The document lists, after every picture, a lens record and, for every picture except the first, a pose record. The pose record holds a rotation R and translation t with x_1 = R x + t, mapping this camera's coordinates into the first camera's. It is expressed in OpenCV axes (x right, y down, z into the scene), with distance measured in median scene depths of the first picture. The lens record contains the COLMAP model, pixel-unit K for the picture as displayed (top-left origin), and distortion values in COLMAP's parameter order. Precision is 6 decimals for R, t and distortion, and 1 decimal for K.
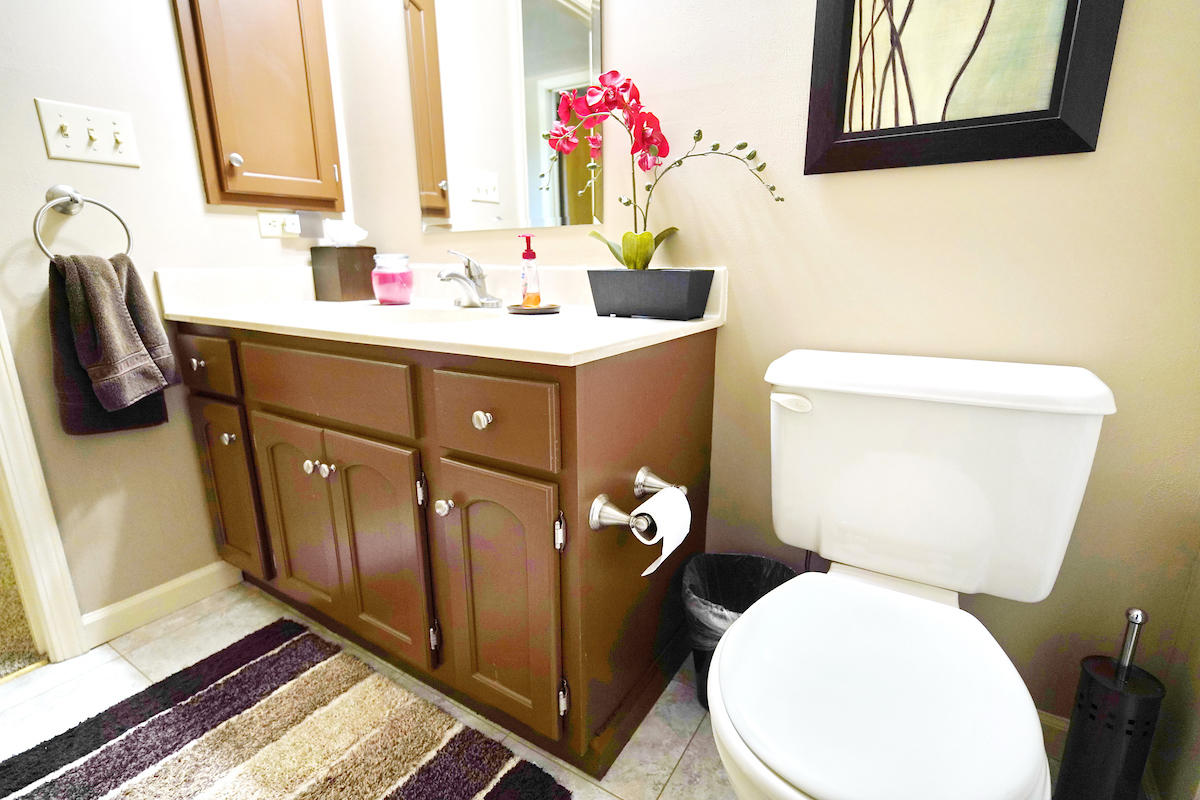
lens RADIAL K [[567.3, 0, 601.4], [0, 567.3, 399.3], [0, 0, 1]] dist [-0.008839, 0.005293]
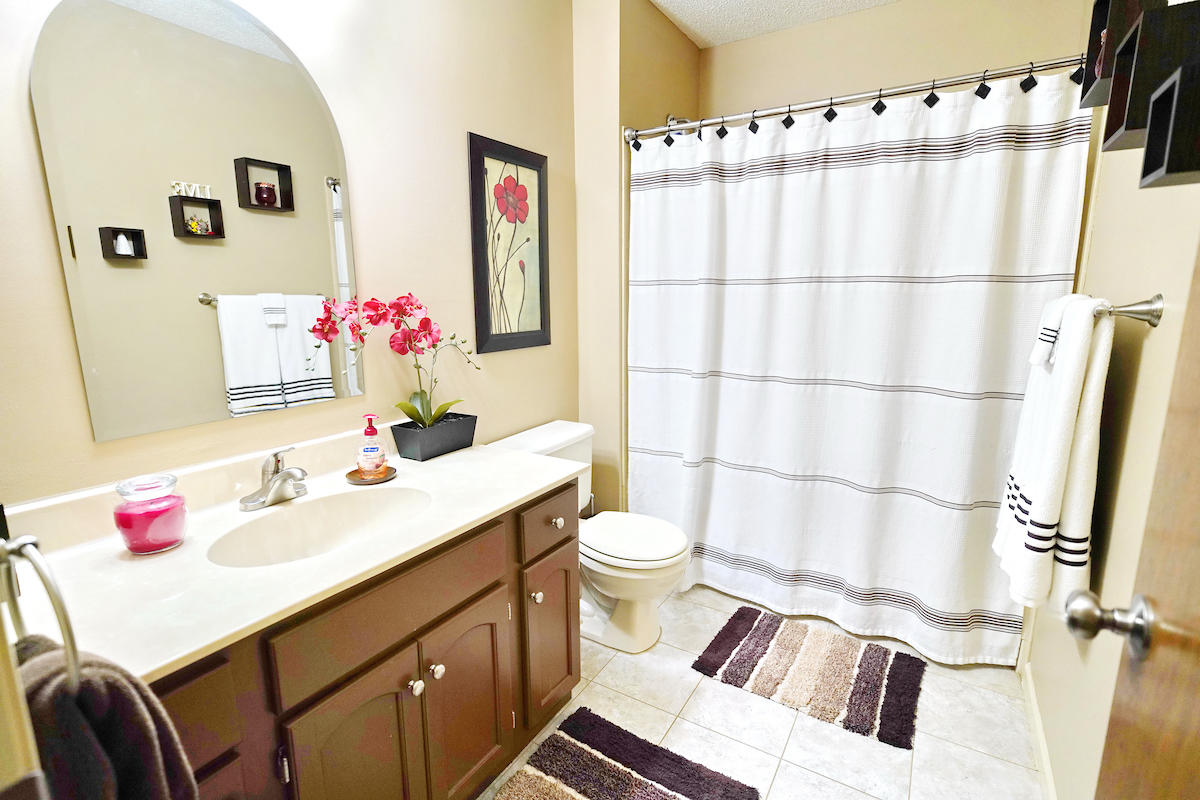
lens RADIAL K [[567.3, 0, 601.3], [0, 567.3, 403.0], [0, 0, 1]] dist [-0.008839, 0.005293]
pose [[-0.008148, -0.179345, 0.983752, -1.616203], [0.248434, 0.952577, 0.175719, -0.508334], [-0.968615, 0.245829, 0.036794, 0.626495]]
